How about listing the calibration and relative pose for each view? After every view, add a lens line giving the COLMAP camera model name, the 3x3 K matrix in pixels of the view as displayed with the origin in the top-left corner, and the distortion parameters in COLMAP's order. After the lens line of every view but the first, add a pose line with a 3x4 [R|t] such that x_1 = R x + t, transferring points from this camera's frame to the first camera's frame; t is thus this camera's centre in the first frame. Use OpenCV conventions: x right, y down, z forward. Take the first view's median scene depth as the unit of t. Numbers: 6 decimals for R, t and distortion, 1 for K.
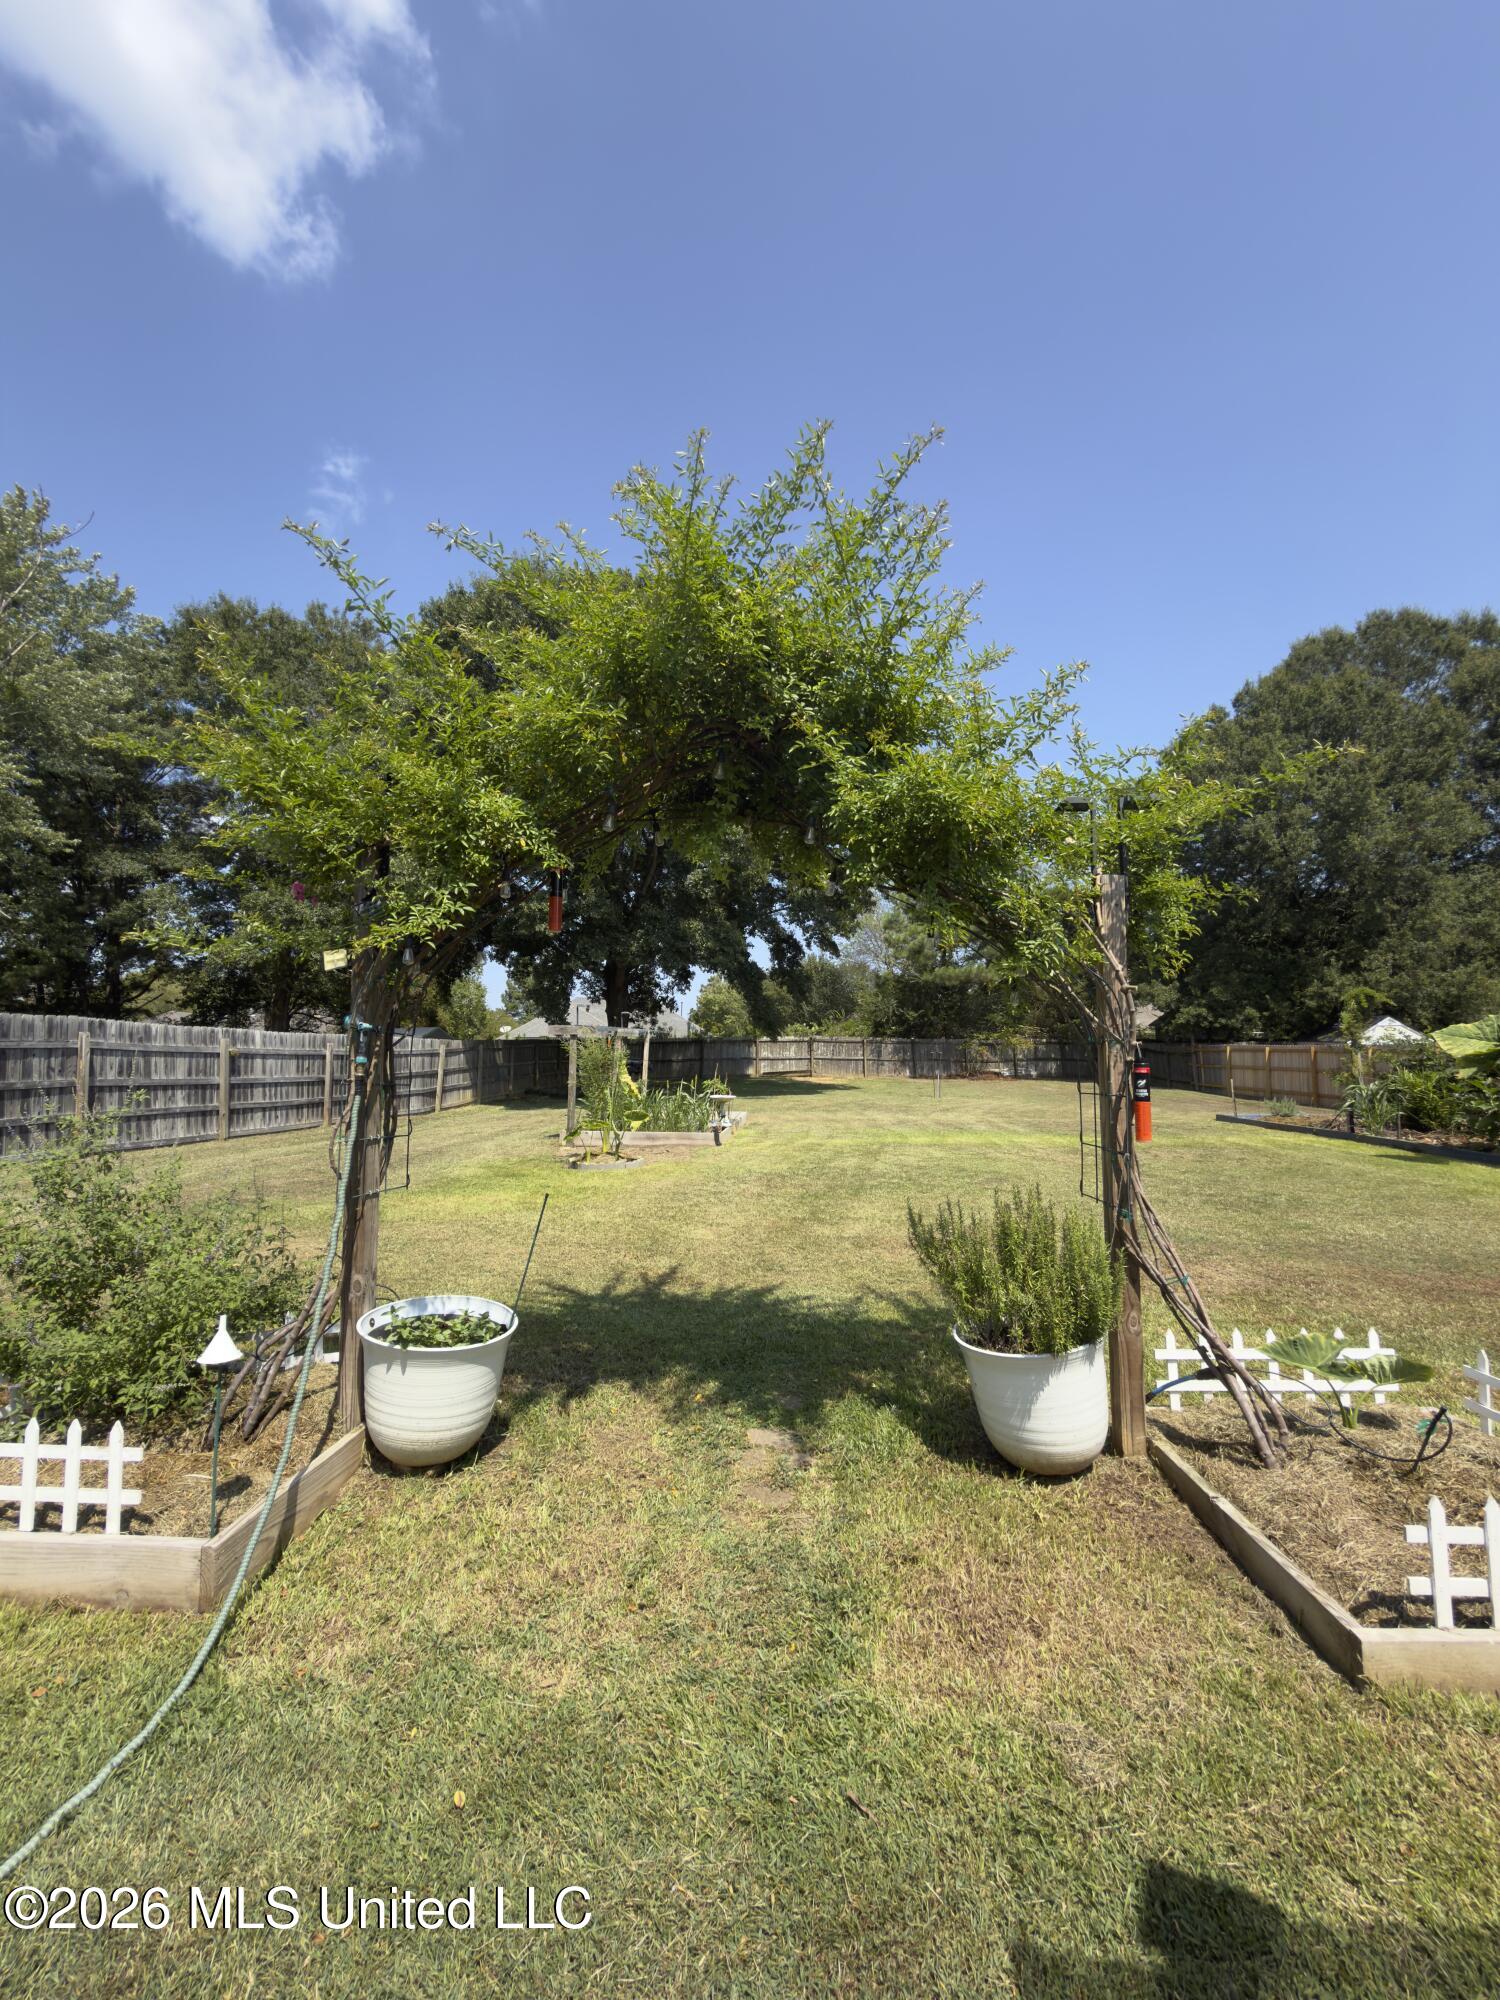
lens RADIAL K [[793.1, 0, 748.7], [0, 793.1, 993.8], [0, 0, 1]] dist [0.000319, 0.000336]
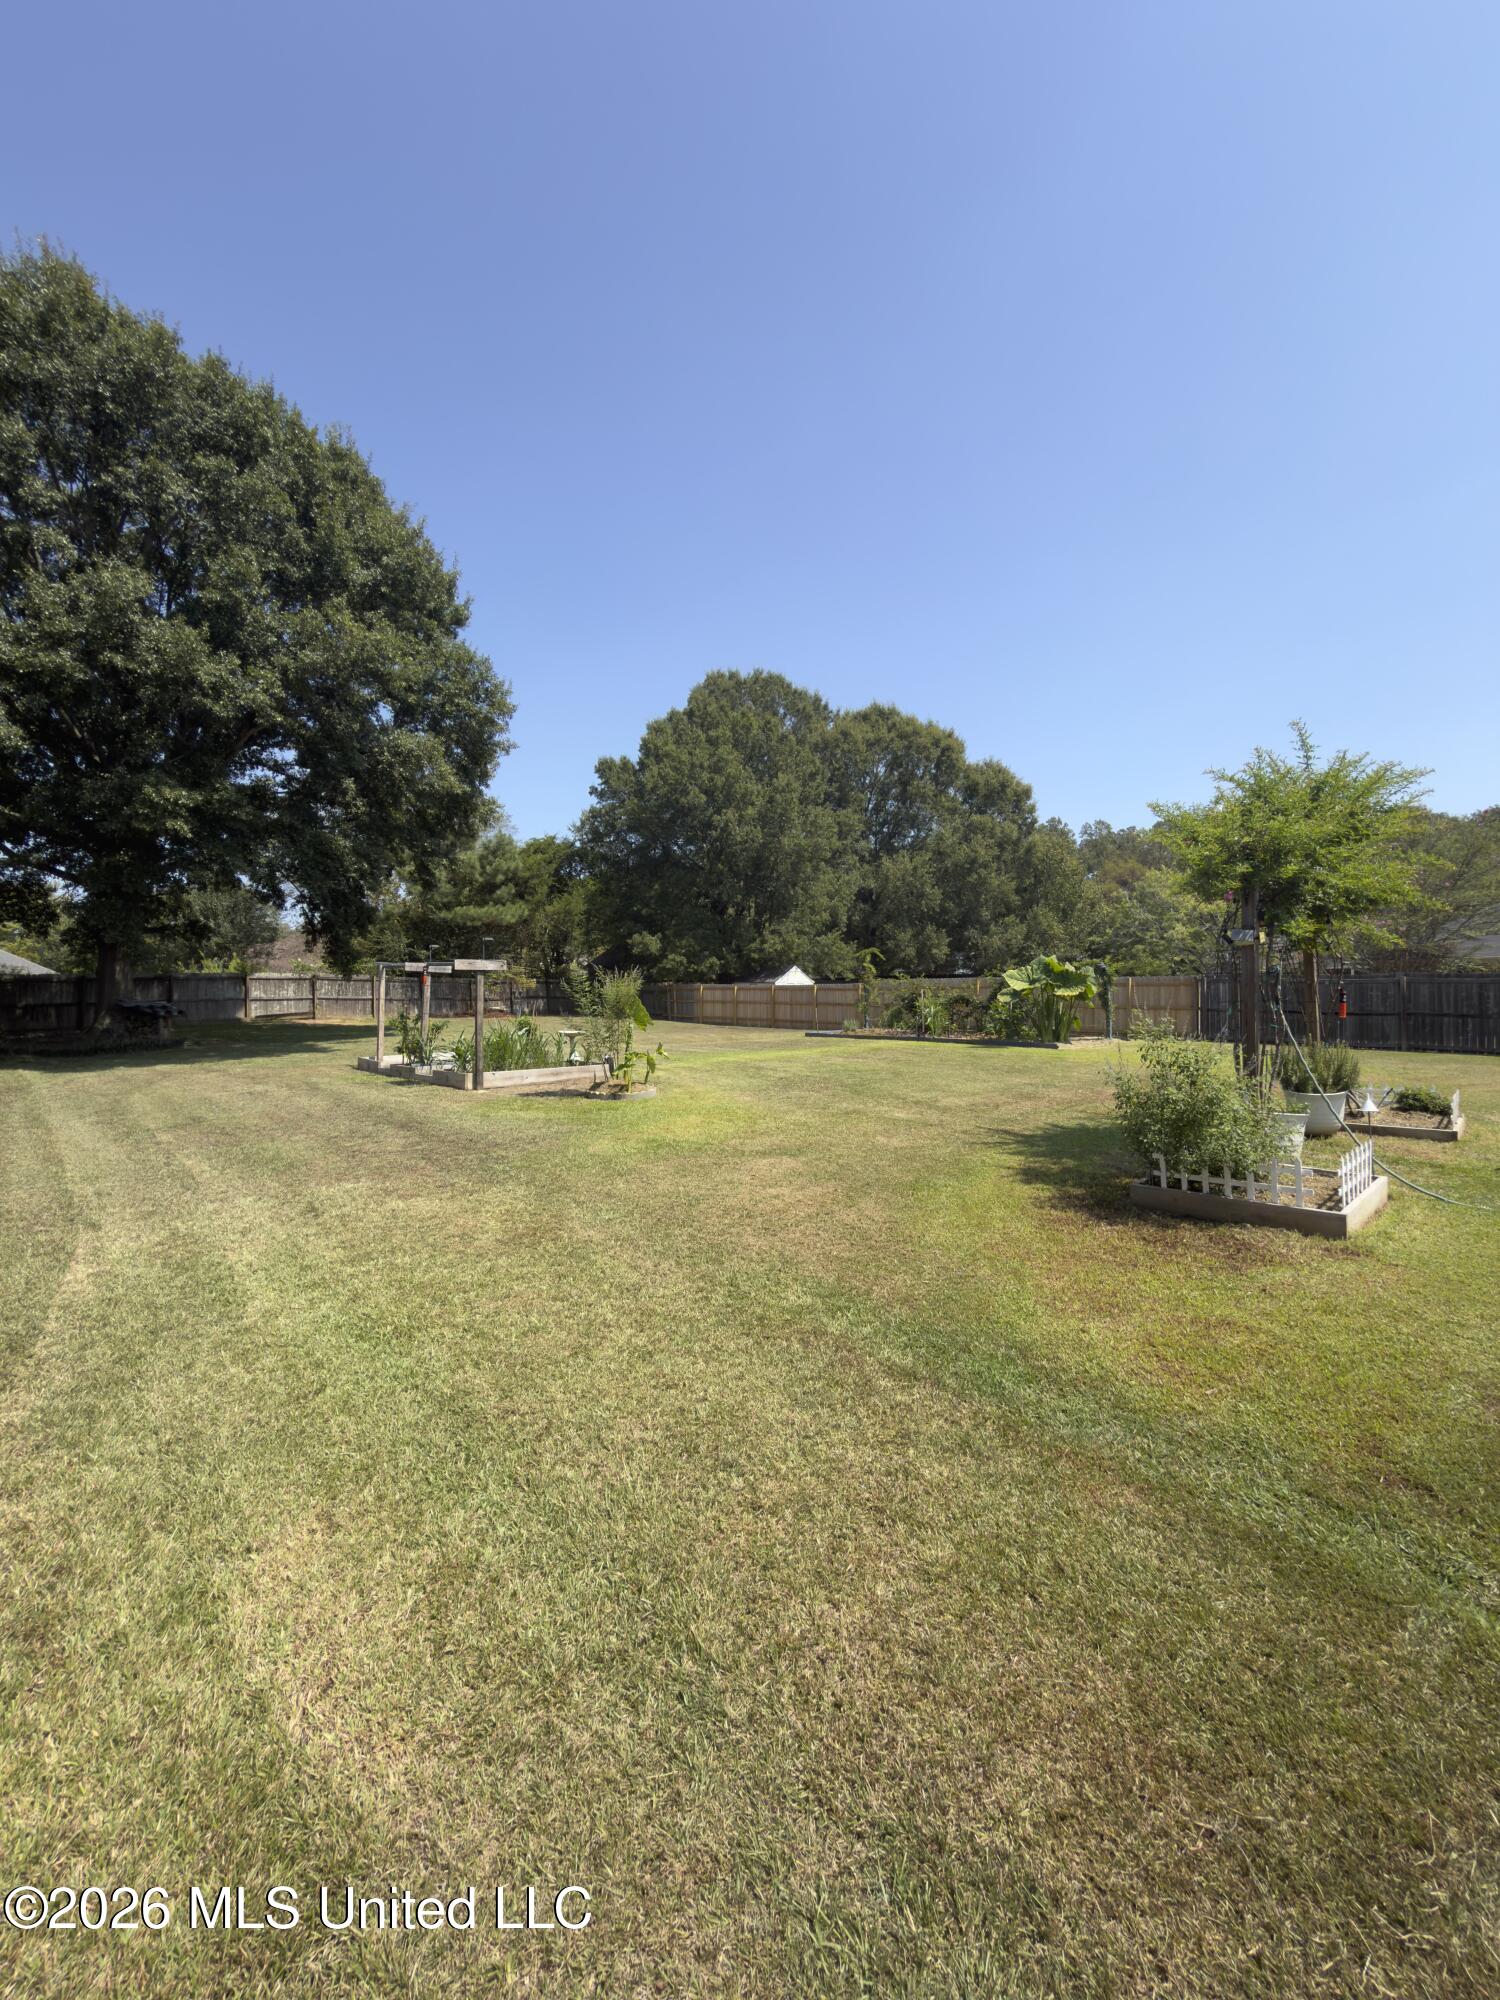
lens RADIAL K [[793.1, 0, 745.4], [0, 793.1, 1000.0], [0, 0, 1]] dist [0.000319, 0.000336]
pose [[0.684728, -0.010001, 0.728730, -0.238090], [-0.050572, 0.996844, 0.061199, 0.004778], [-0.727042, -0.078758, 0.682061, 0.047849]]
